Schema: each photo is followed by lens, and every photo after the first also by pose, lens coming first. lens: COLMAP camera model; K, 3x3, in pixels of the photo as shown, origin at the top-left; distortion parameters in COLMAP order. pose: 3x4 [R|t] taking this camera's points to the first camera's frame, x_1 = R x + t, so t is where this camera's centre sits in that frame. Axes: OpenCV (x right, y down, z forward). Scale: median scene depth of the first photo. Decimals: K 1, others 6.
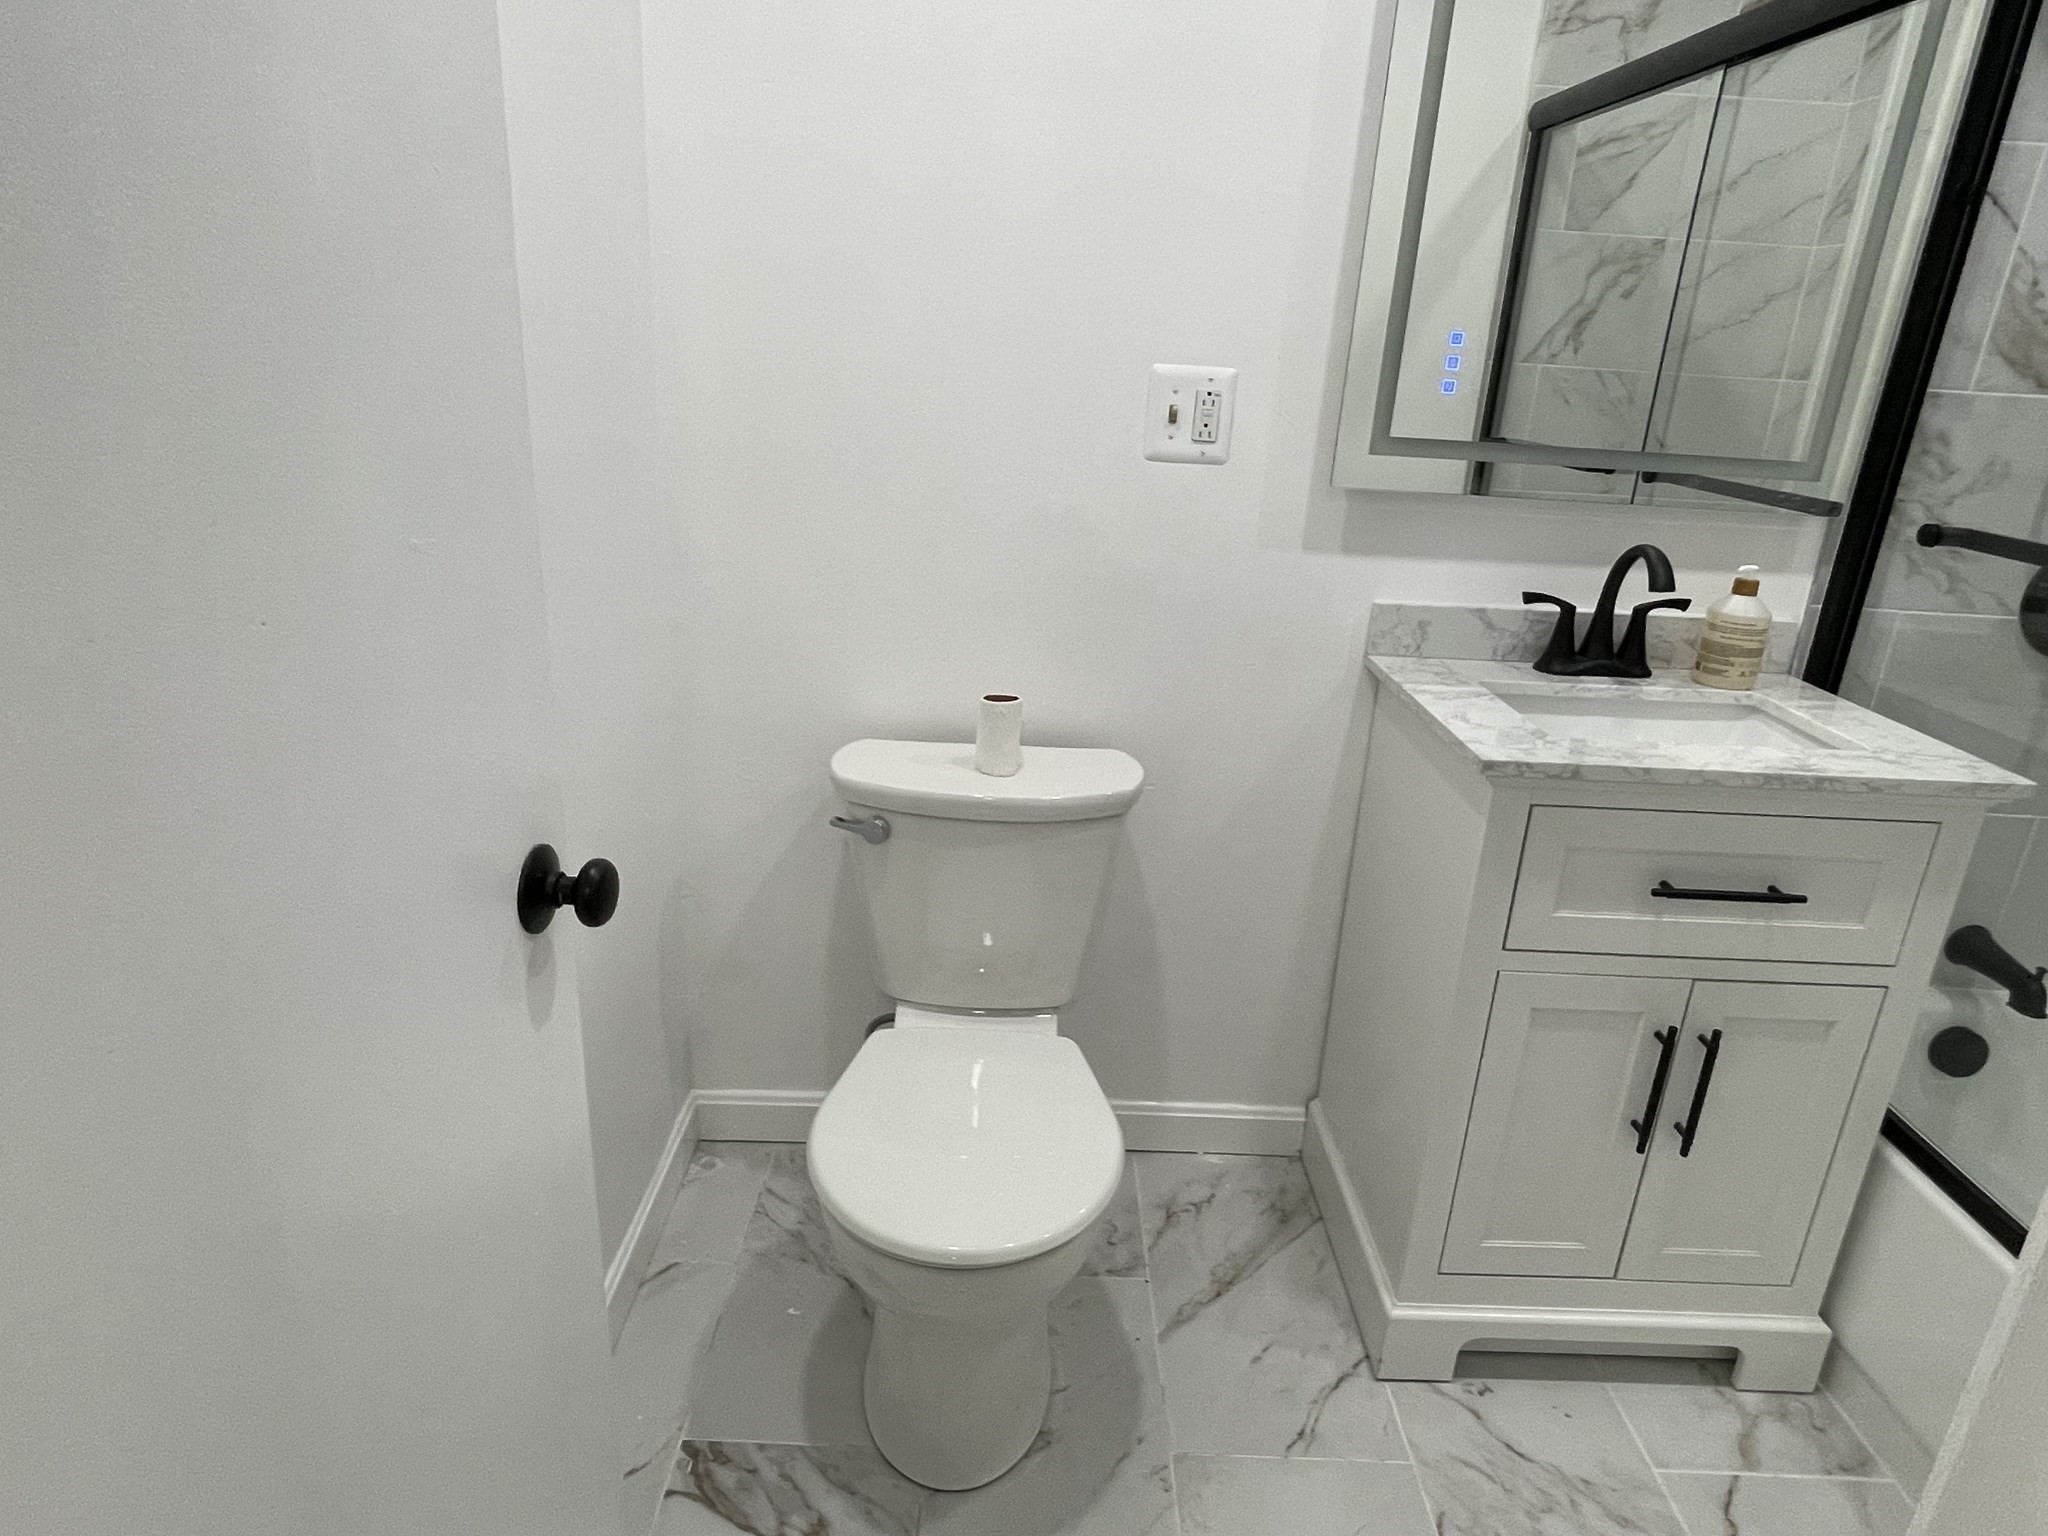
lens RADIAL K [[1205.5, 0, 1028.5], [0, 1205.5, 766.1], [0, 0, 1]] dist [-0.001939, -0.000938]
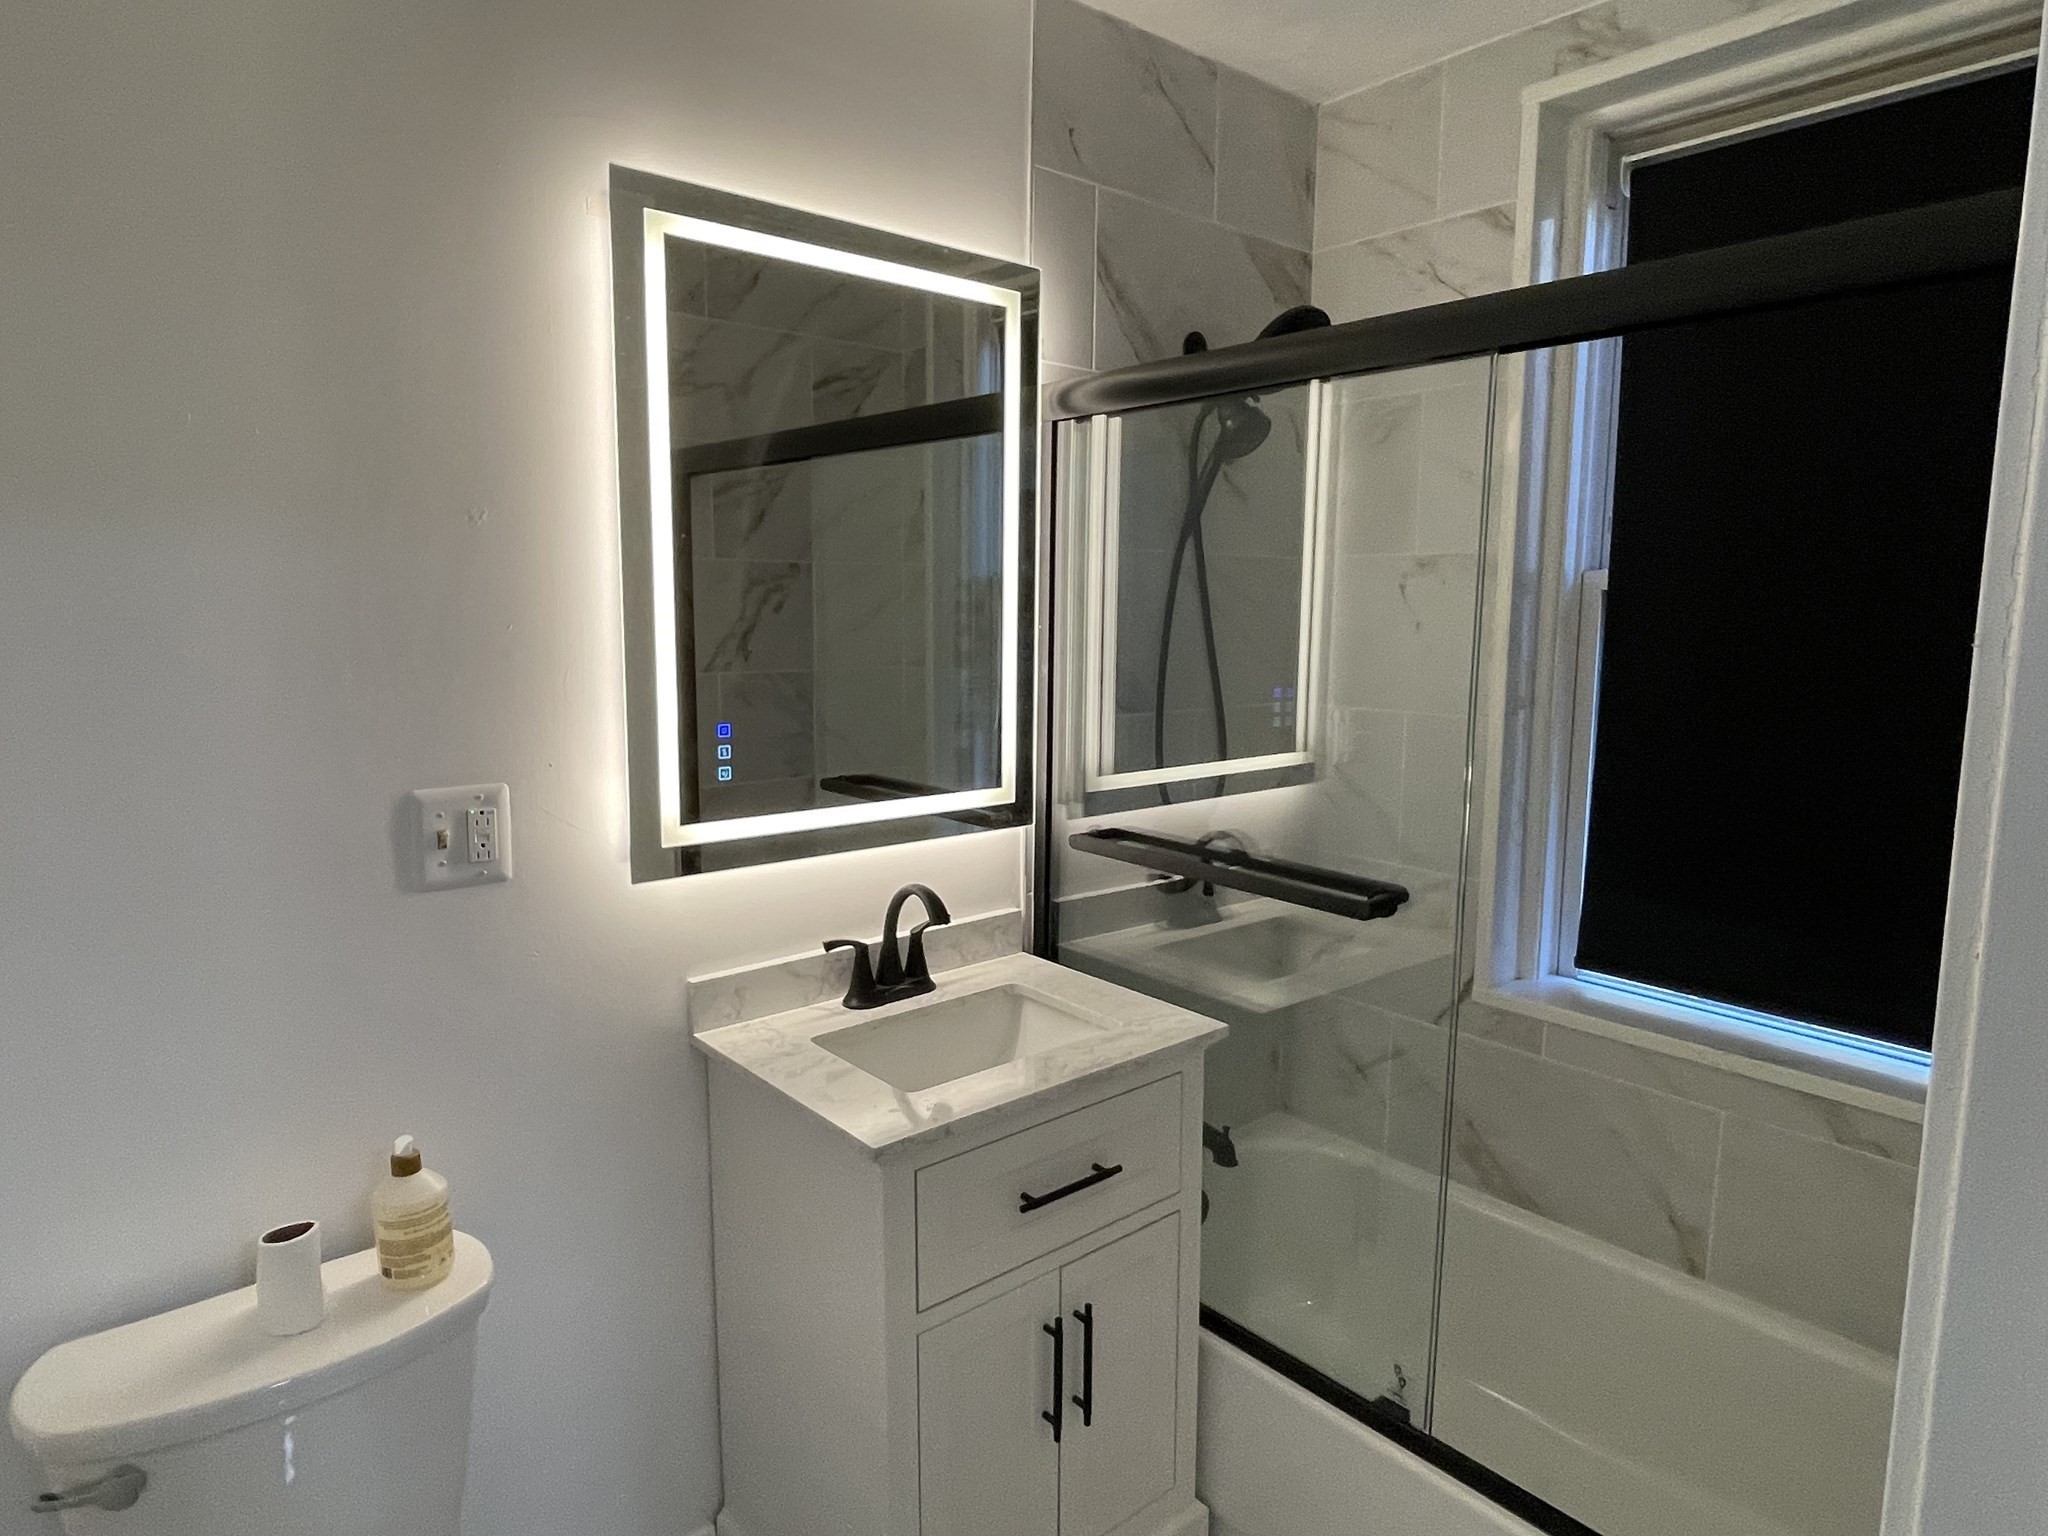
lens RADIAL K [[1205.5, 0, 1024.8], [0, 1205.5, 751.7], [0, 0, 1]] dist [-0.001939, -0.000938]
pose [[0.764512, -0.130155, 0.631333, -0.106414], [0.247879, 0.963455, -0.101543, -0.156106], [-0.595044, 0.234125, 0.768835, 0.032857]]
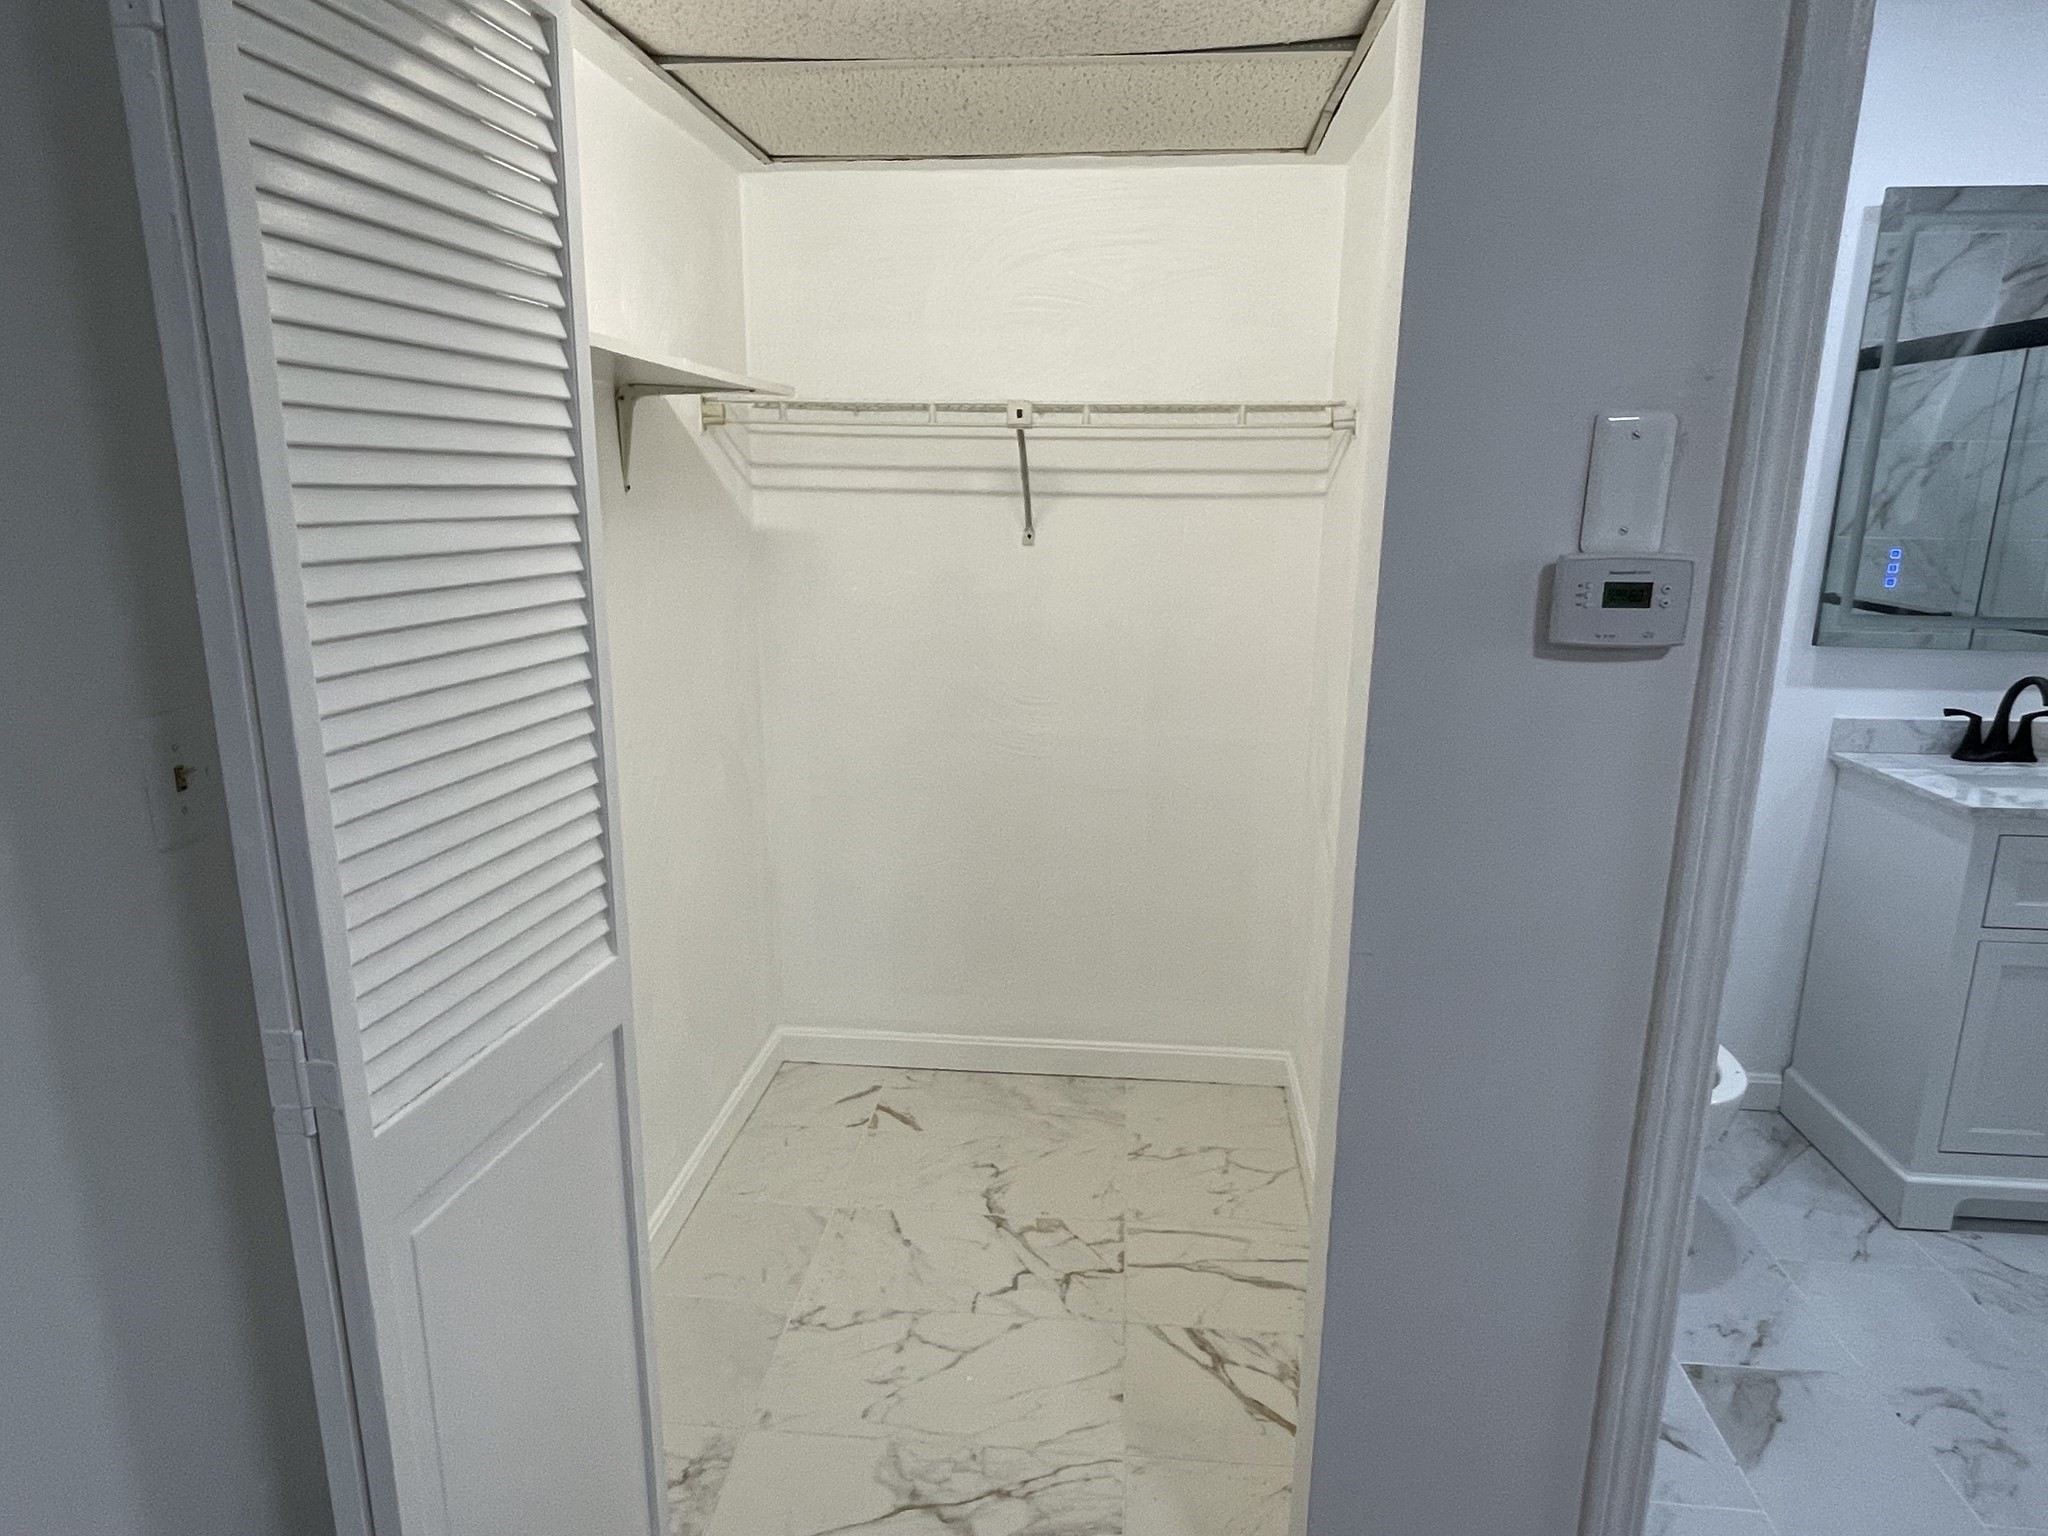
lens RADIAL K [[1205.5, 0, 1021.4], [0, 1205.5, 762.6], [0, 0, 1]] dist [-0.001939, -0.000938]
pose [[0.993816, -0.019997, -0.109226, -0.599963], [0.007628, 0.993622, -0.112506, 0.088708], [0.110779, 0.110977, 0.987630, -0.645760]]
